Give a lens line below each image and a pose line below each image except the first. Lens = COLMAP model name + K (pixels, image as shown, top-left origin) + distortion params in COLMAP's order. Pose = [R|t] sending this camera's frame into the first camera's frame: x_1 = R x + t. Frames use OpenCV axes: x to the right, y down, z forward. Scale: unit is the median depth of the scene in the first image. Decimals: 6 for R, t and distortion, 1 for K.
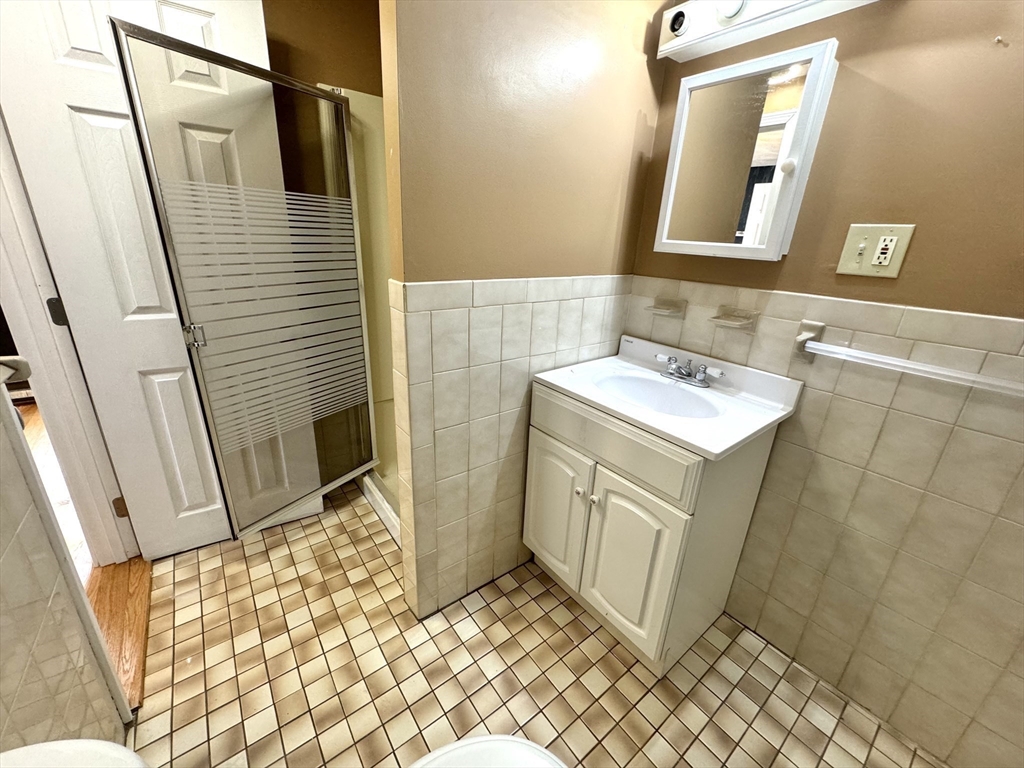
lens RADIAL K [[408.5, 0, 511.1], [0, 408.5, 382.4], [0, 0, 1]] dist [-0.001315, 0.000590]
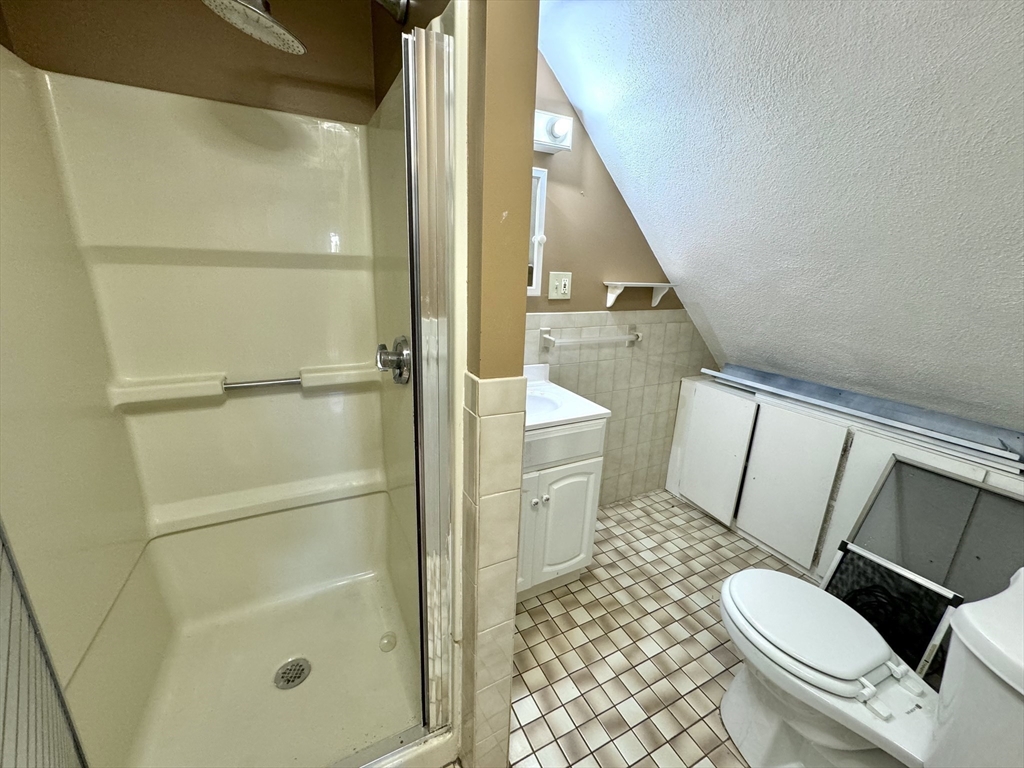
lens RADIAL K [[408.5, 0, 511.1], [0, 408.5, 382.4], [0, 0, 1]] dist [-0.001315, 0.000590]
pose [[0.182403, -0.308814, 0.933468, -0.947814], [0.309234, 0.919235, 0.243680, -0.406386], [-0.933329, 0.244212, 0.263168, 0.759178]]
